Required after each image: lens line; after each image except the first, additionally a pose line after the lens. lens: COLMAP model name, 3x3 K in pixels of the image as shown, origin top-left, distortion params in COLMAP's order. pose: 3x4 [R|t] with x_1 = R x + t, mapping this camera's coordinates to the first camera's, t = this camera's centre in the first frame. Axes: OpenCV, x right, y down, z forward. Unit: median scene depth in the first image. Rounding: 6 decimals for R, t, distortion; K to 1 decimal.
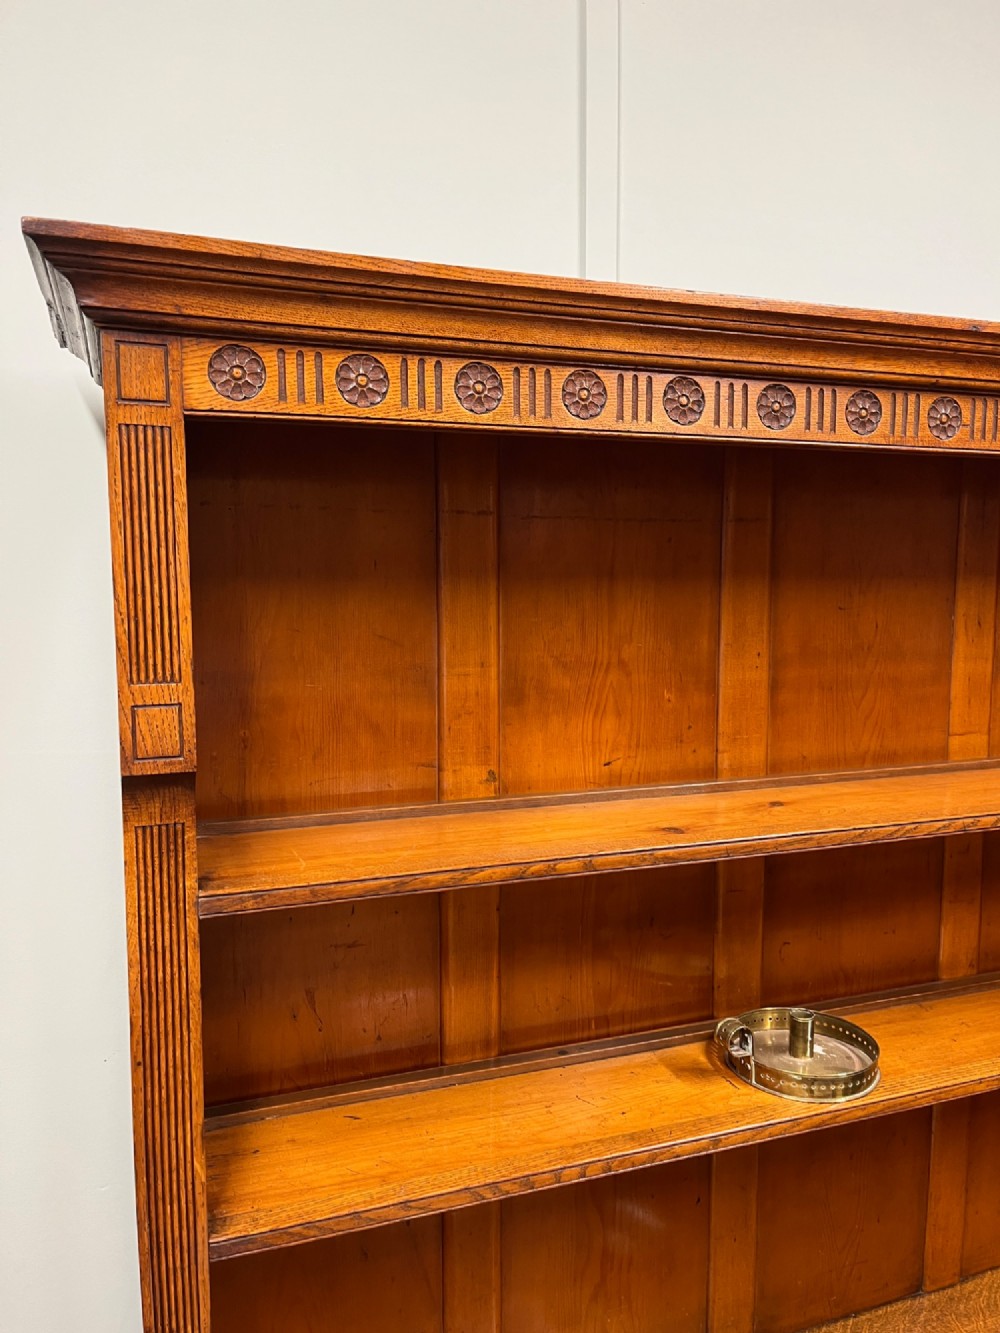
lens RADIAL K [[1018.5, 0, 510.3], [0, 1018.5, 680.3], [0, 0, 1]] dist [0.056247, -0.076839]
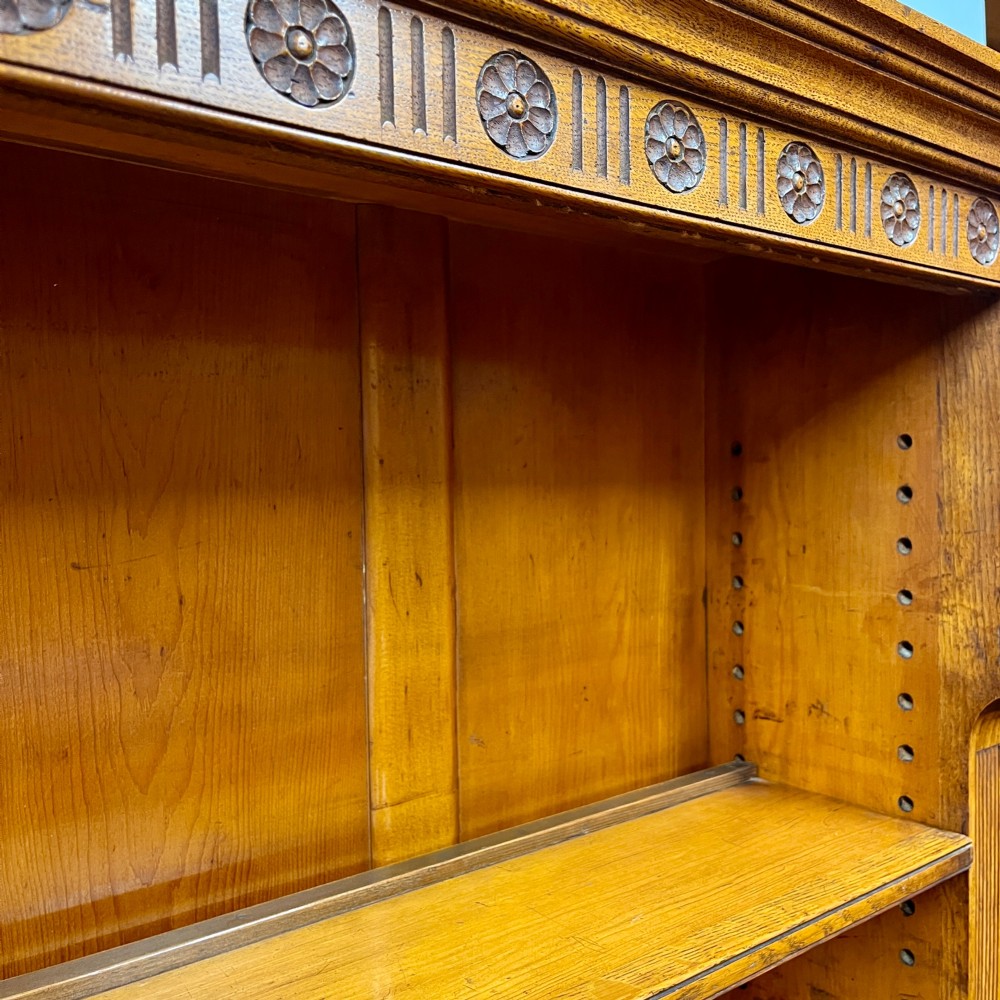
lens RADIAL K [[1016.1, 0, 493.0], [0, 1016.1, 501.9], [0, 0, 1]] dist [0.033955, 0.000000]
pose [[0.951530, -0.026805, 0.306385, 0.444024], [0.053773, 0.995350, -0.079920, -0.066353], [-0.302818, 0.092521, 0.948547, 0.665213]]
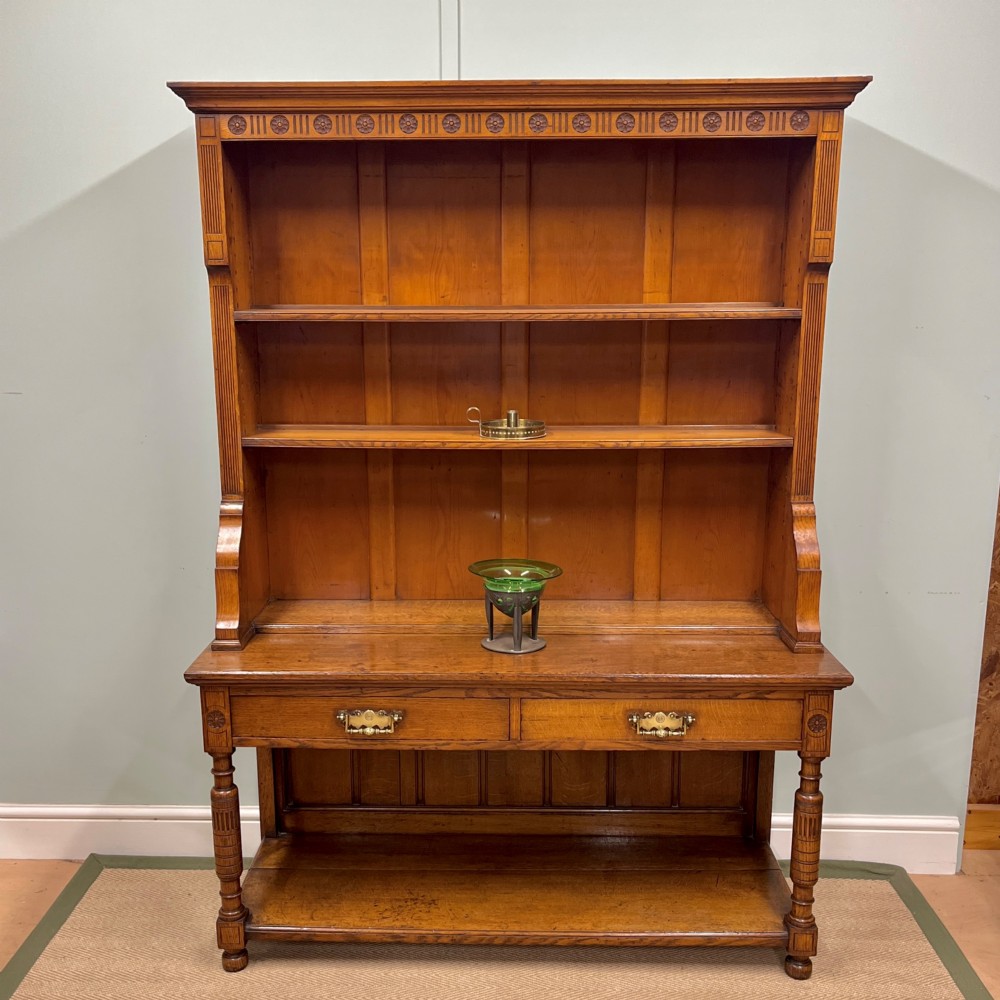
lens RADIAL K [[1090.2, 0, 479.3], [0, 1090.2, 544.7], [0, 0, 1]] dist [0.041249, 0.000000]
pose [[0.926534, 0.081306, -0.367320, 1.217347], [-0.035557, 0.990922, 0.129651, 0.344407], [0.374527, -0.107065, 0.921014, -1.327722]]
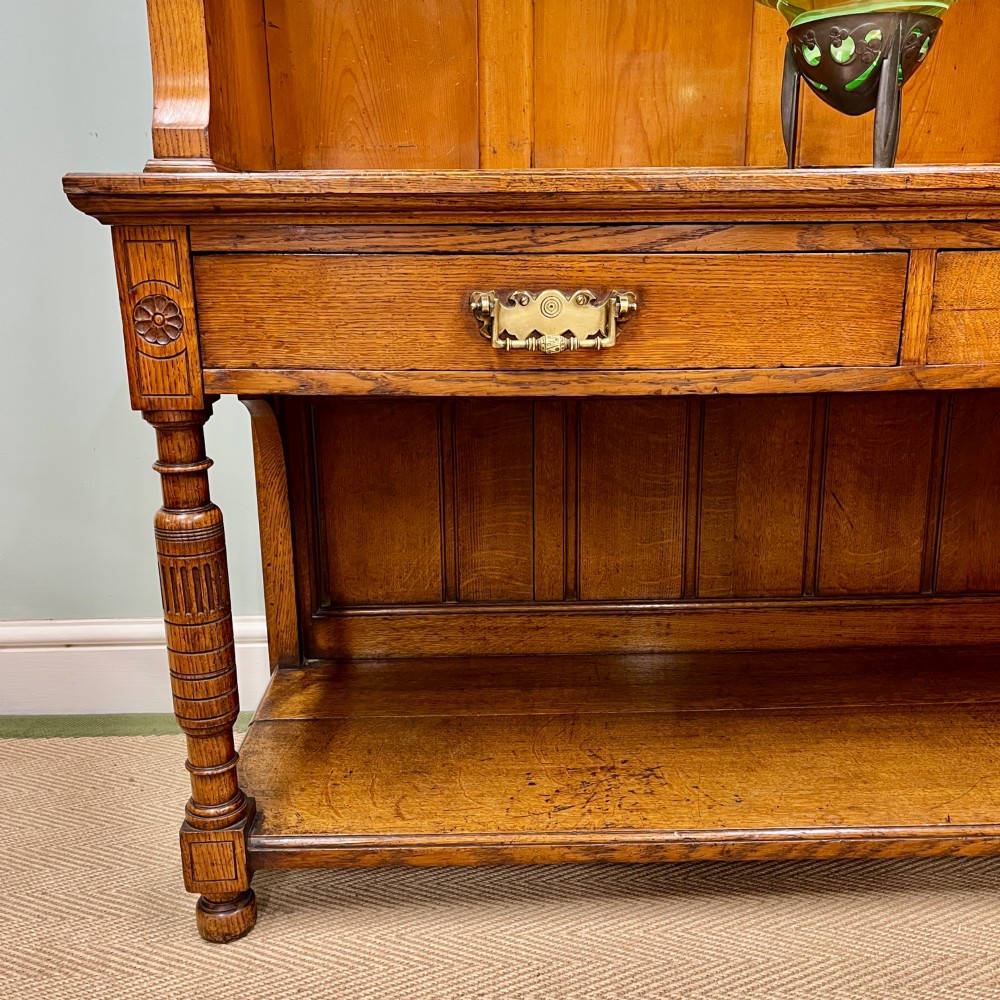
lens RADIAL K [[1016.1, 0, 502.3], [0, 1016.1, 510.3], [0, 0, 1]] dist [0.033955, 0.000000]
pose [[0.946517, 0.075512, -0.313692, 0.394092], [-0.023961, 0.985994, 0.165048, 1.065938], [0.321762, -0.148705, 0.935070, -0.116505]]
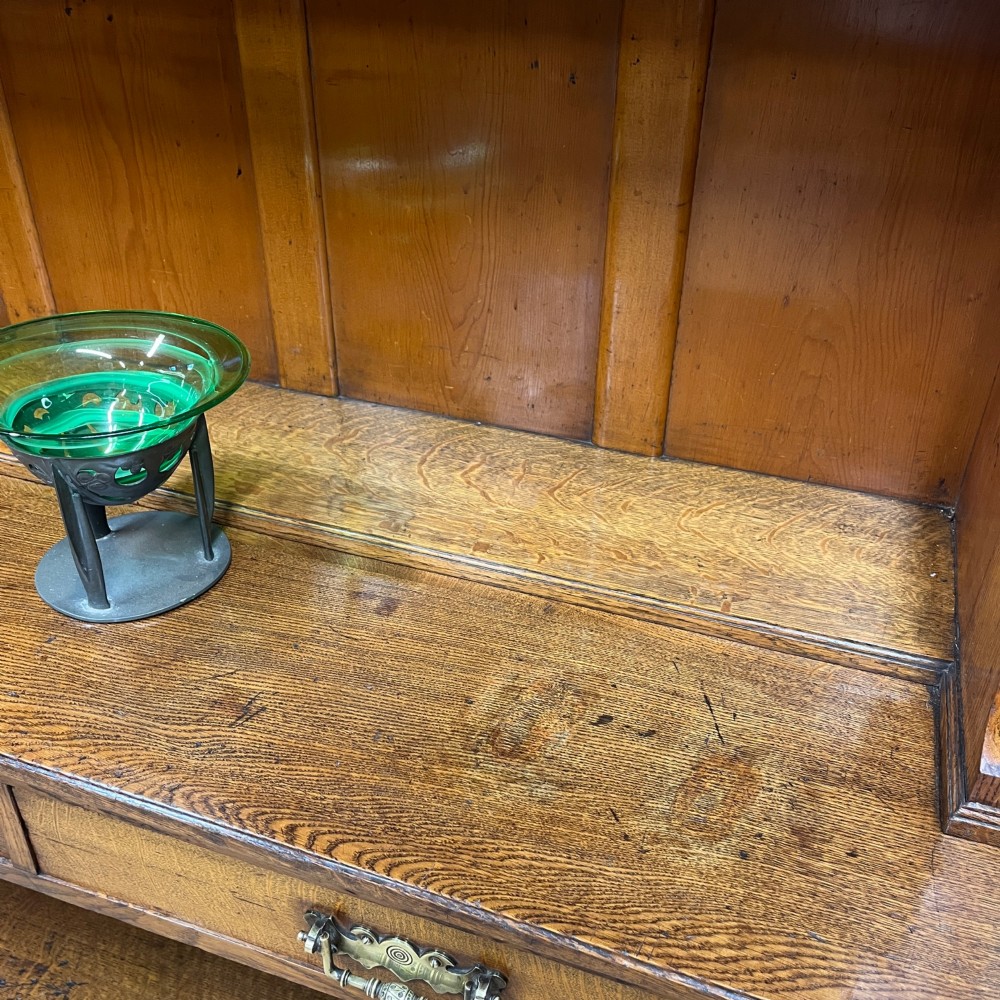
lens RADIAL K [[1016.1, 0, 503.5], [0, 1016.1, 508.3], [0, 0, 1]] dist [0.033955, 0.000000]
pose [[0.763324, 0.364995, -0.533024, 1.043869], [-0.081229, 0.872774, 0.481318, 0.427057], [0.640888, -0.324105, 0.695858, 0.642285]]
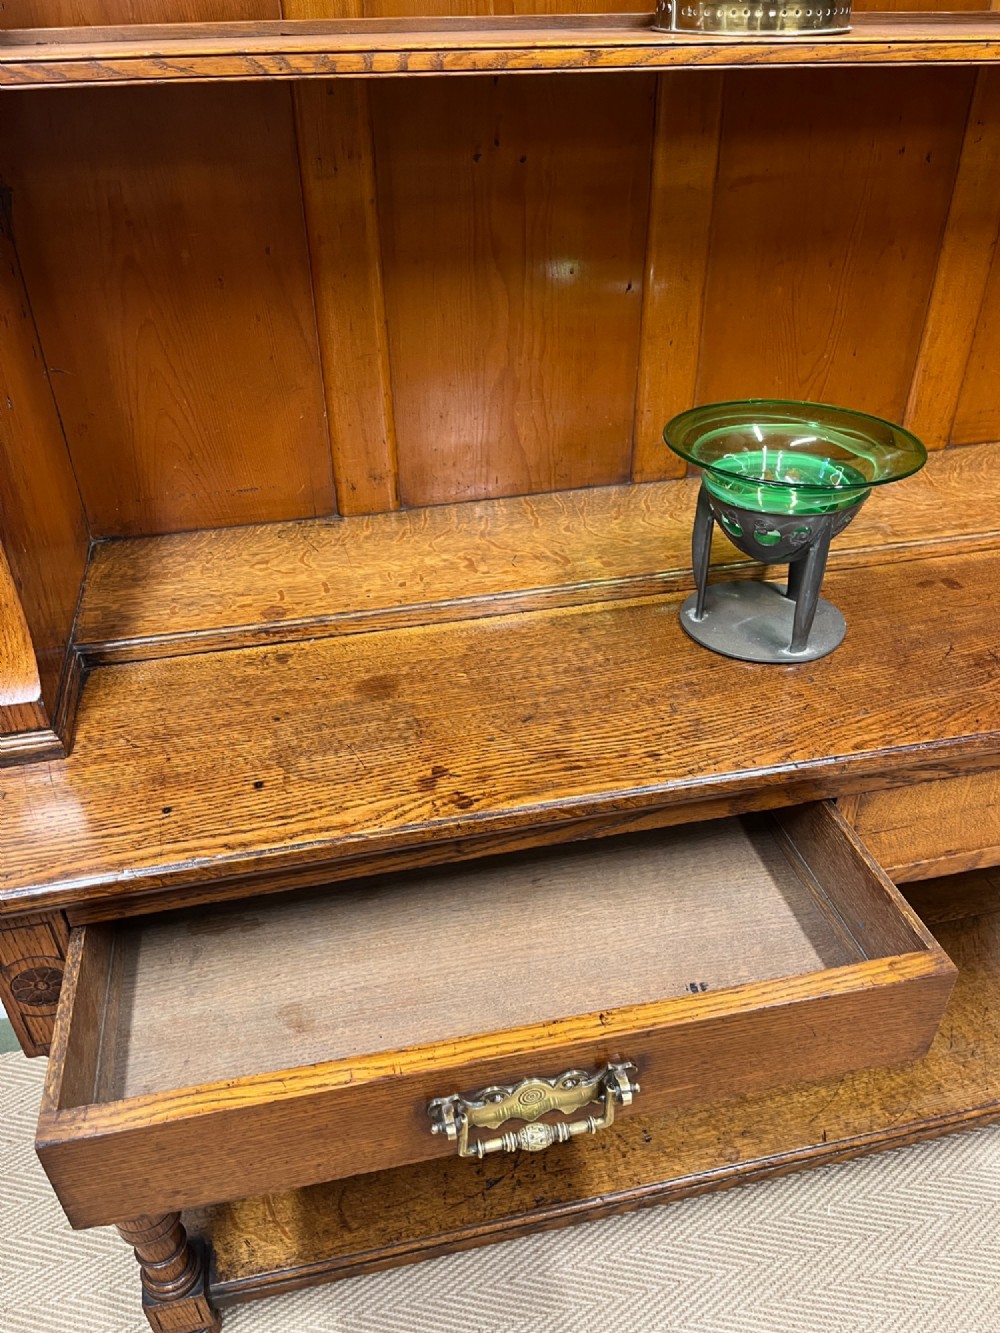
lens RADIAL K [[1018.5, 0, 497.5], [0, 1018.5, 679.9], [0, 0, 1]] dist [0.056247, -0.076839]
pose [[0.990845, 0.065010, -0.118320, 0.245959], [-0.001130, 0.880384, 0.474260, 0.486775], [0.134998, -0.469784, 0.872398, 0.108610]]
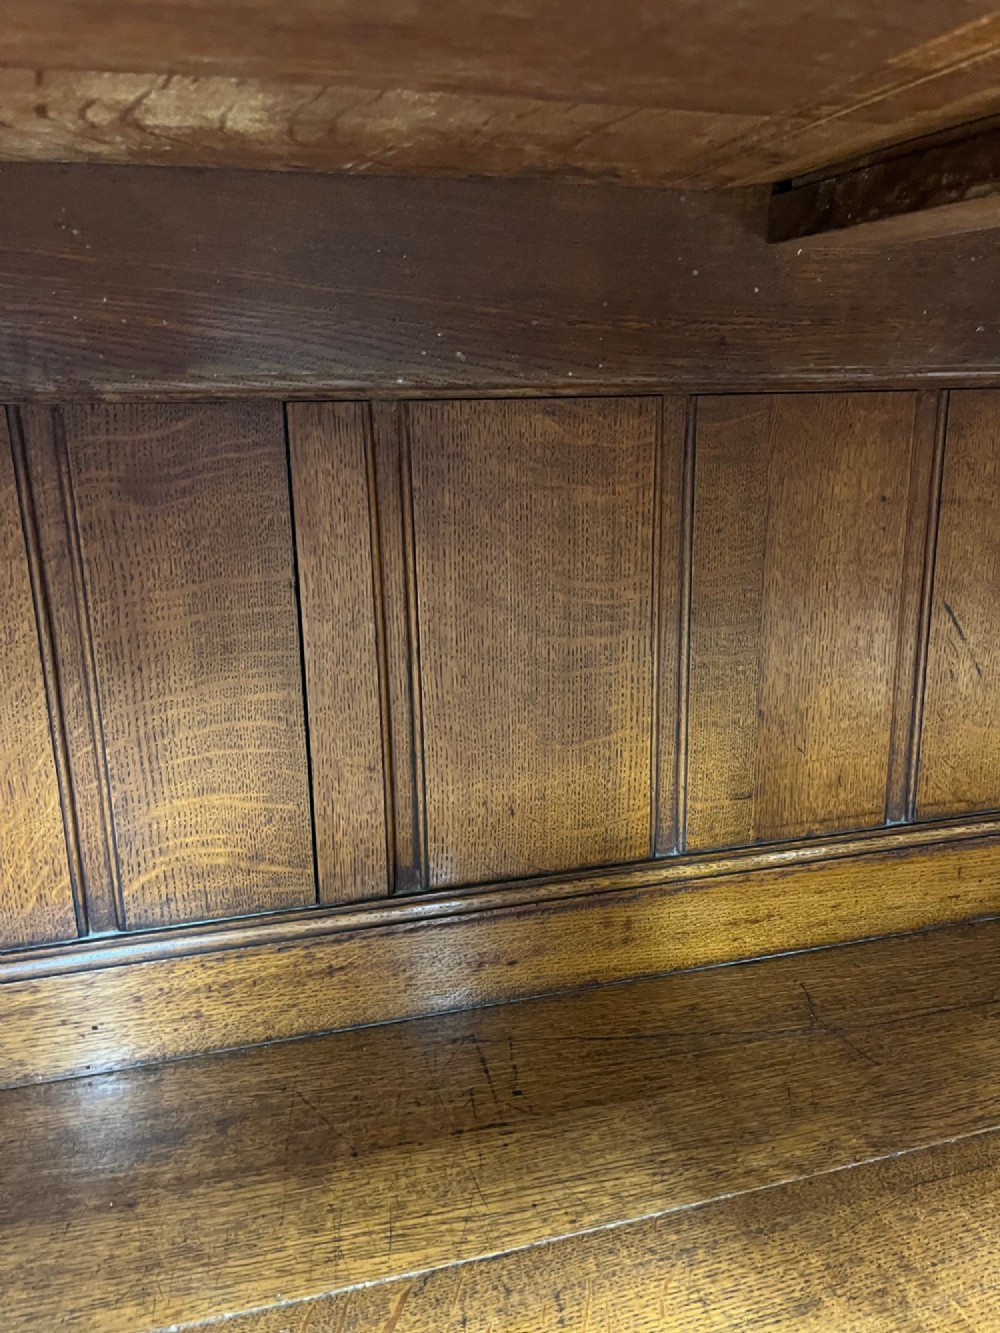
lens RADIAL K [[1018.5, 0, 506.7], [0, 1018.5, 654.8], [0, 0, 1]] dist [0.056247, -0.076839]
pose [[0.996042, 0.012230, -0.088040, 0.152319], [0.001686, 0.987712, 0.156278, 1.193043], [0.088869, -0.155807, 0.983782, 0.678879]]
